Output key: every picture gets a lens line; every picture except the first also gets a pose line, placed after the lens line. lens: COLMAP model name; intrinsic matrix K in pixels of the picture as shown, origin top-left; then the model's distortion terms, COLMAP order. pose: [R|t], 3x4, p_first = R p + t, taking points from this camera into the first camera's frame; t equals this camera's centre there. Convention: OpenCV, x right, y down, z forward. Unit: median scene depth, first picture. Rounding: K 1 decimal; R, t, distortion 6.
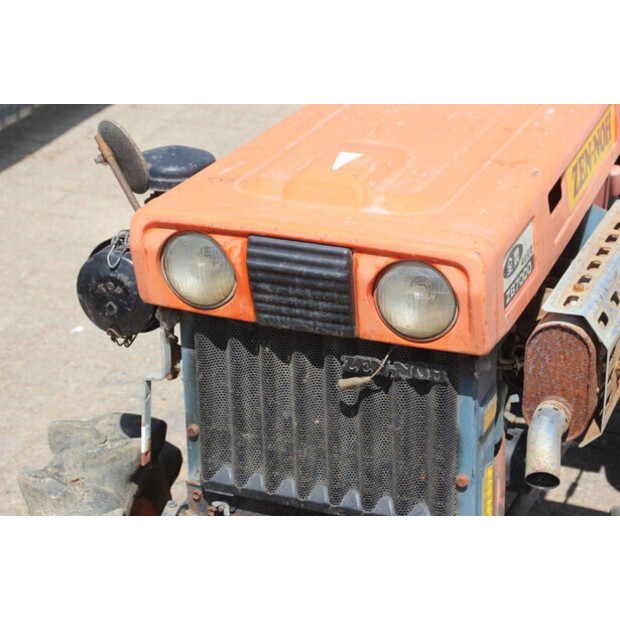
lens RADIAL K [[1439.6, 0, 311.3], [0, 1439.6, 308.9], [0, 0, 1]] dist [0.369832, 0.000000]
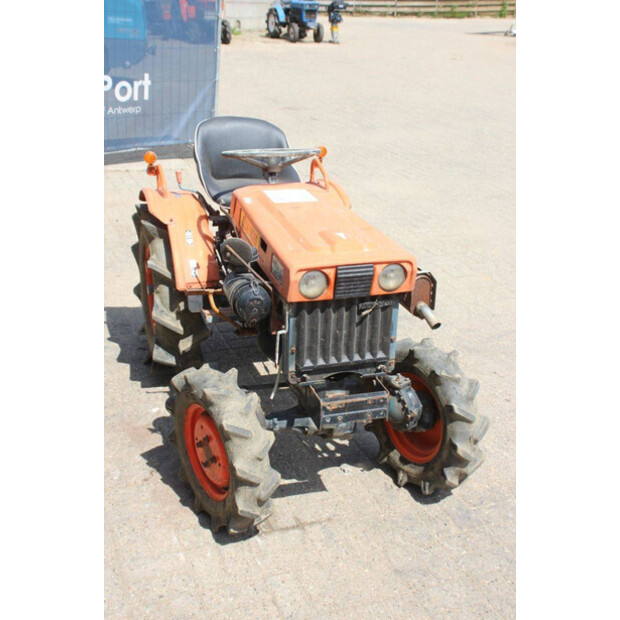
lens RADIAL K [[813.1, 0, 311.6], [0, 813.1, 311.8], [0, 0, 1]] dist [-0.017185, 0.000000]
pose [[0.783311, -0.216692, 0.582640, -0.940666], [0.217748, 0.973540, 0.069329, -0.079851], [-0.582246, 0.072563, 0.809768, -0.209248]]
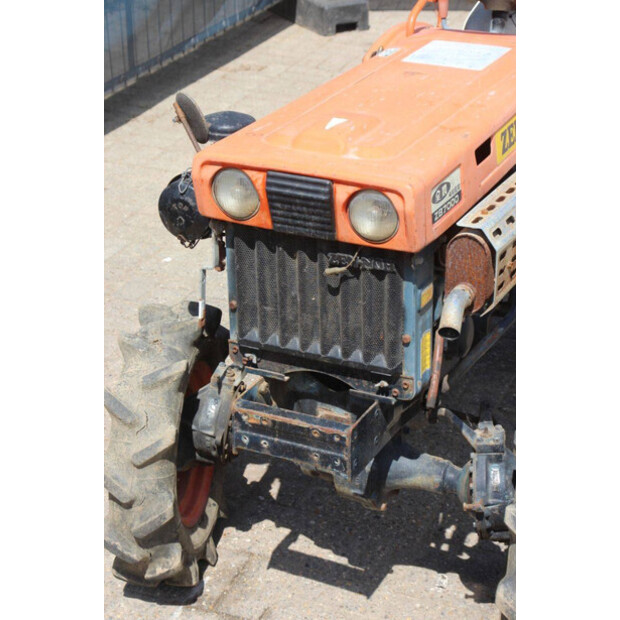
lens RADIAL K [[1439.6, 0, 312.0], [0, 1439.6, 313.5], [0, 0, 1]] dist [0.369832, 0.000000]
pose [[0.997227, 0.032953, -0.066733, 0.104361], [-0.031384, 0.999209, 0.024415, 0.057720], [0.067484, -0.022252, 0.997472, -0.500211]]
